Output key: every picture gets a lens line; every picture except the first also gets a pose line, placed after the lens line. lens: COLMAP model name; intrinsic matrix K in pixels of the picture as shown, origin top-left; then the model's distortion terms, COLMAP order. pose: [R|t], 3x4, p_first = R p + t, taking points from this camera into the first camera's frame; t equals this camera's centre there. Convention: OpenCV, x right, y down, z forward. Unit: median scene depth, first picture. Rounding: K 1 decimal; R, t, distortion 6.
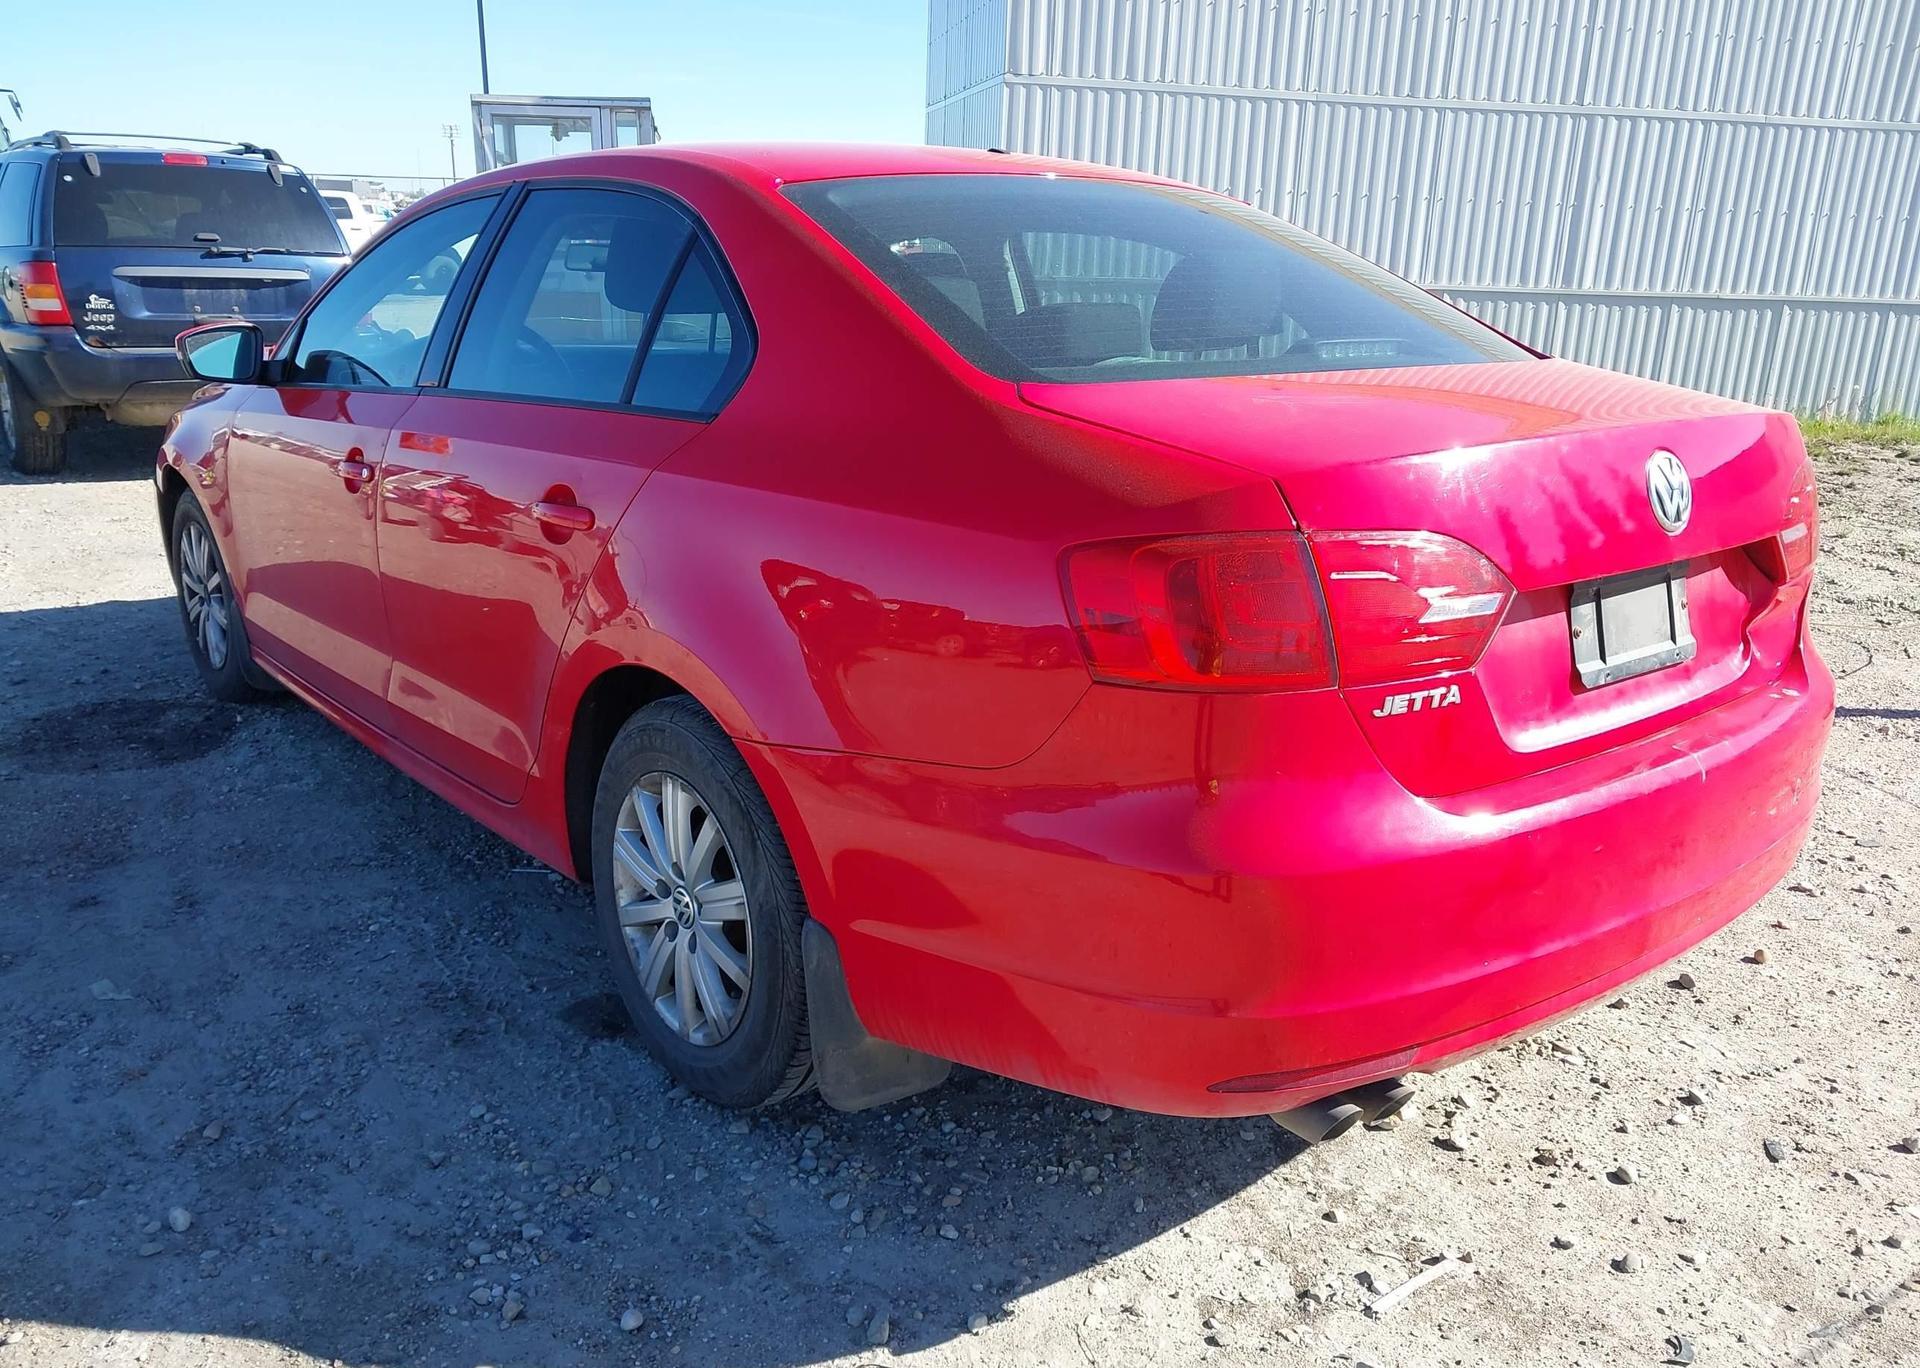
lens RADIAL K [[1523.2, 0, 975.4], [0, 1523.2, 696.7], [0, 0, 1]] dist [0.012569, -0.008396]
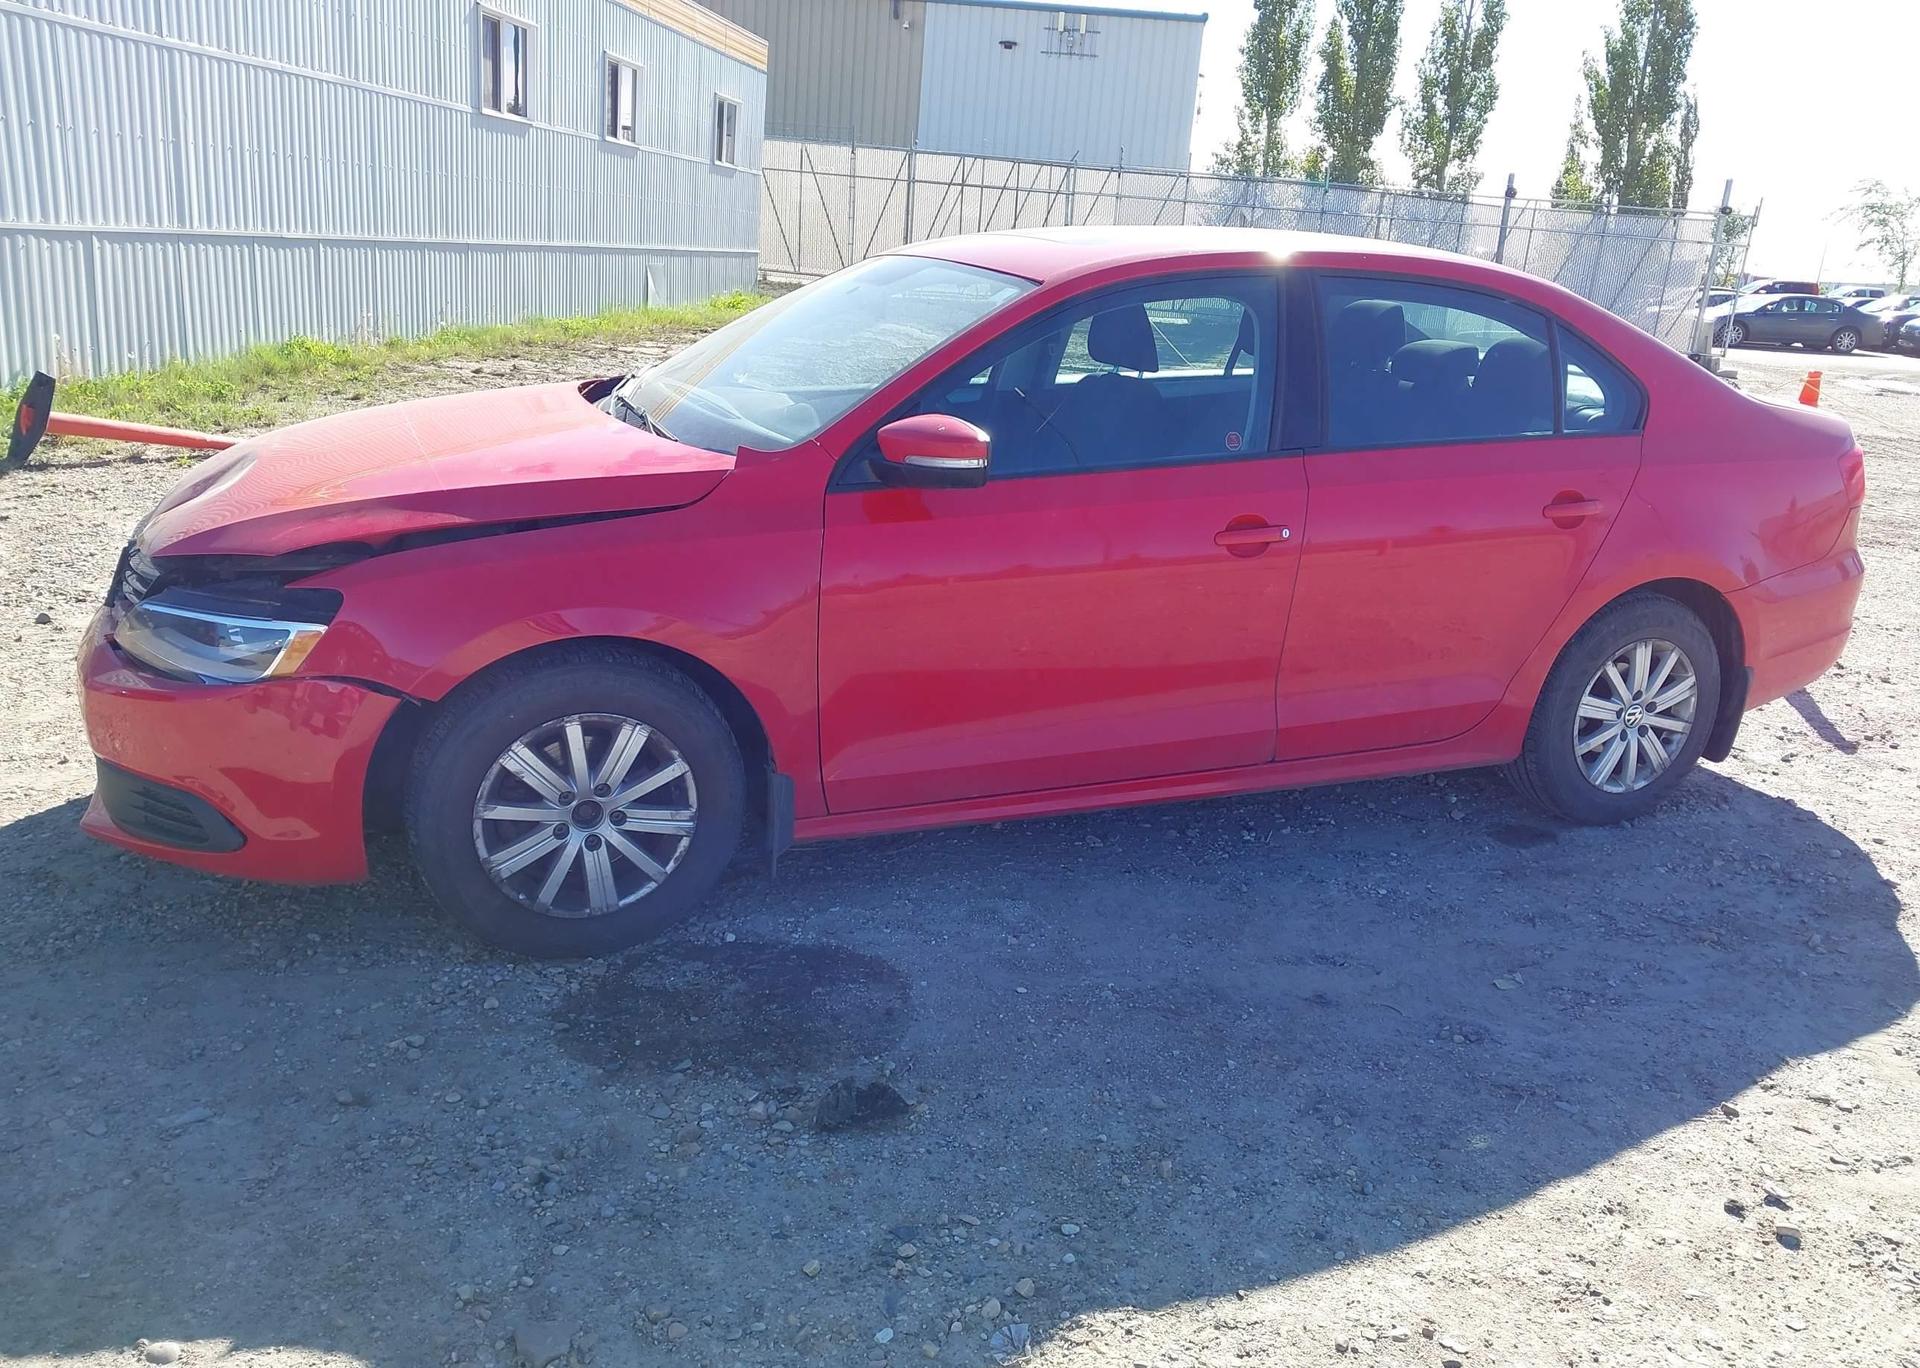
lens RADIAL K [[1523.2, 0, 994.5], [0, 1523.2, 679.0], [0, 0, 1]] dist [0.012569, -0.008396]
pose [[0.277795, -0.272583, 0.921156, -1.750949], [0.214100, 0.952347, 0.217246, -0.384515], [-0.936478, 0.136870, 0.322917, 0.983391]]
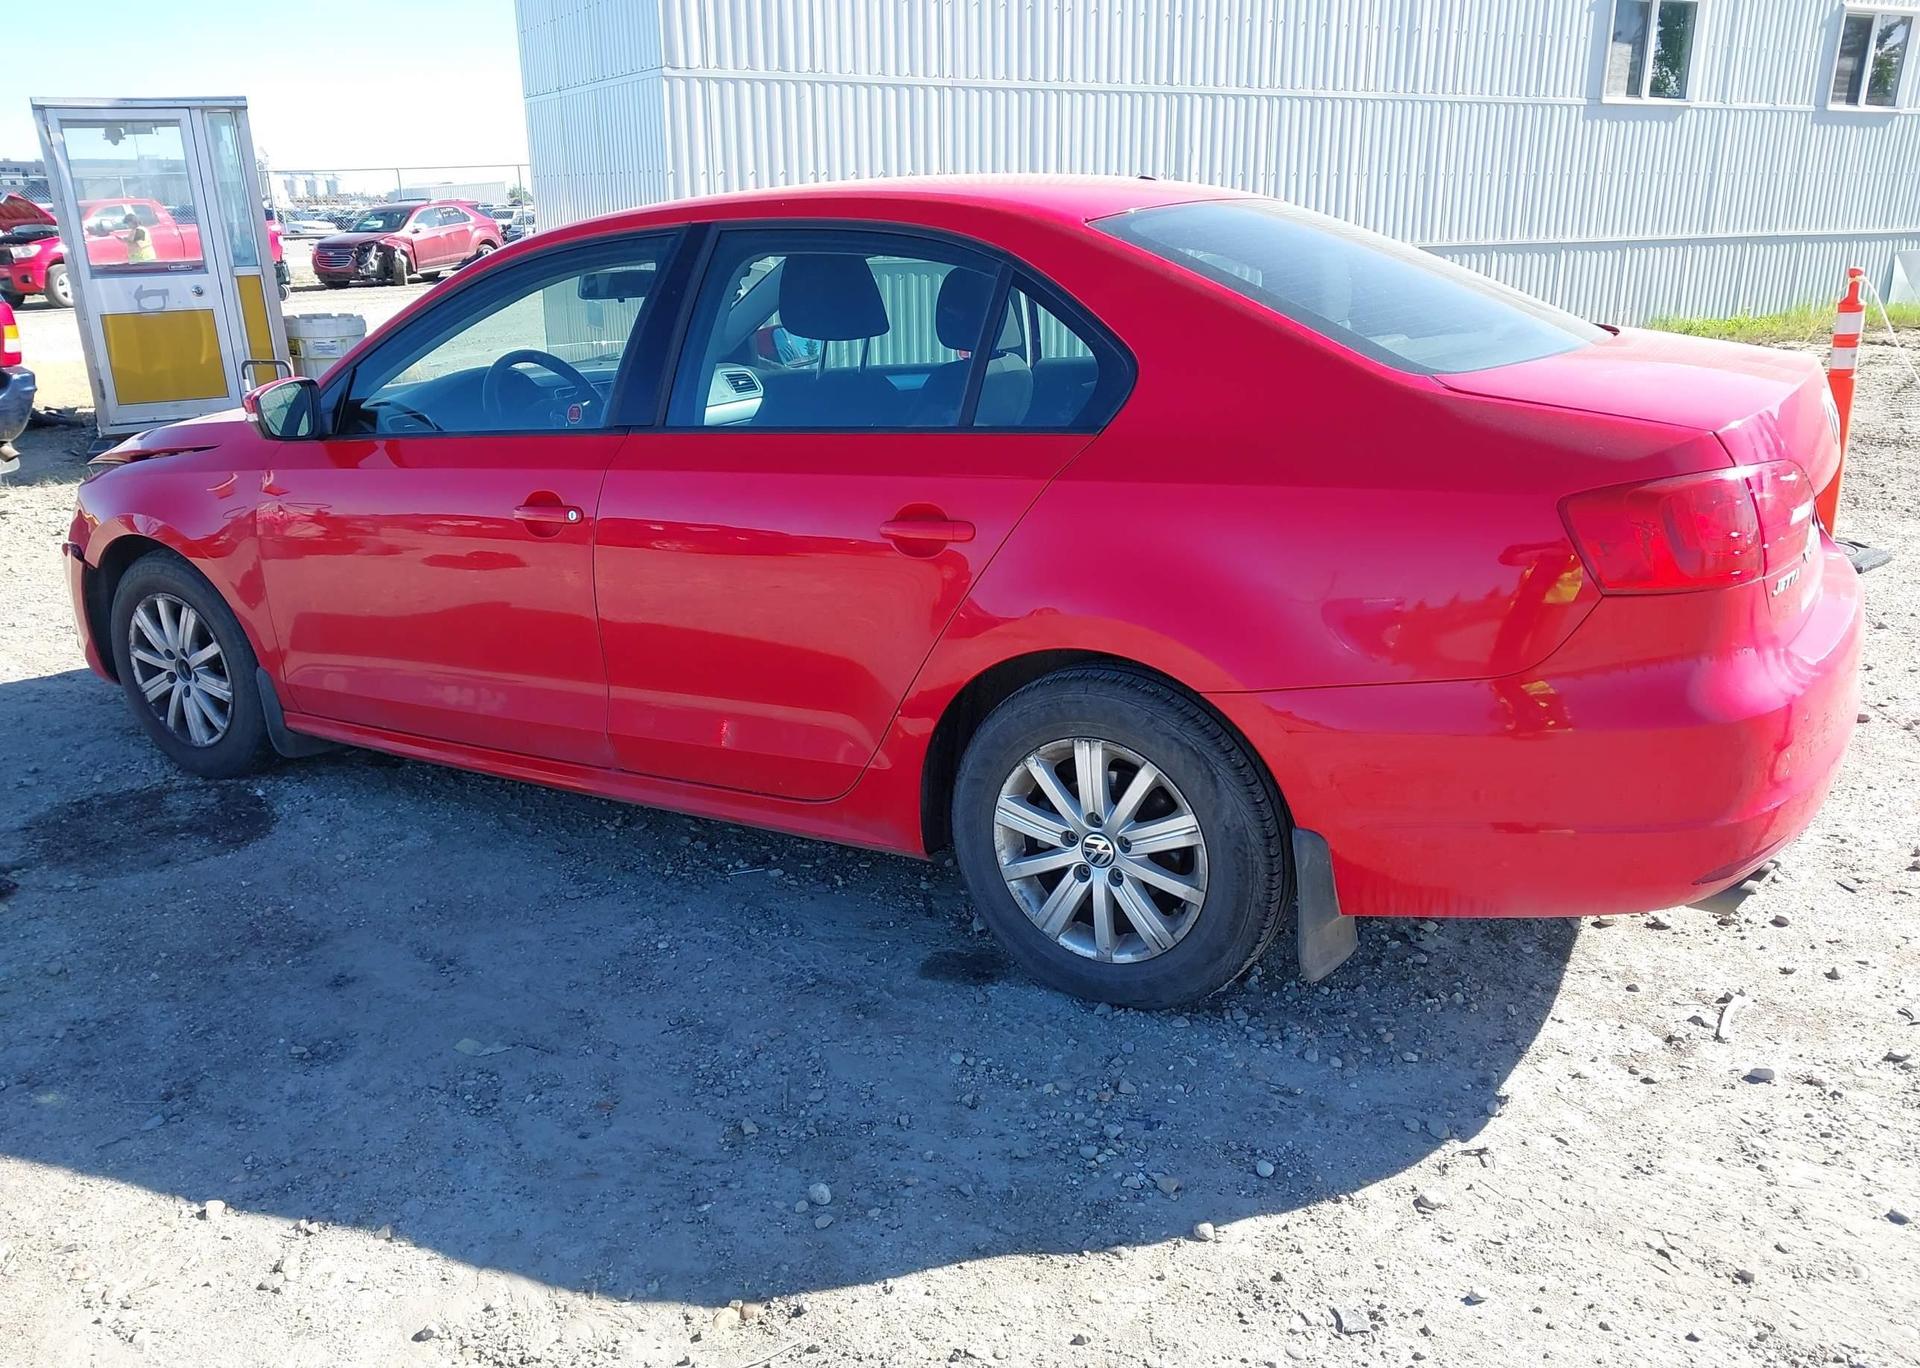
lens RADIAL K [[1523.2, 0, 979.2], [0, 1523.2, 692.9], [0, 0, 1]] dist [0.012569, -0.008396]
pose [[0.941880, -0.143711, 0.303659, -0.540812], [0.138804, 0.989598, 0.037803, -0.032982], [-0.305933, 0.006544, 0.952031, -0.069040]]
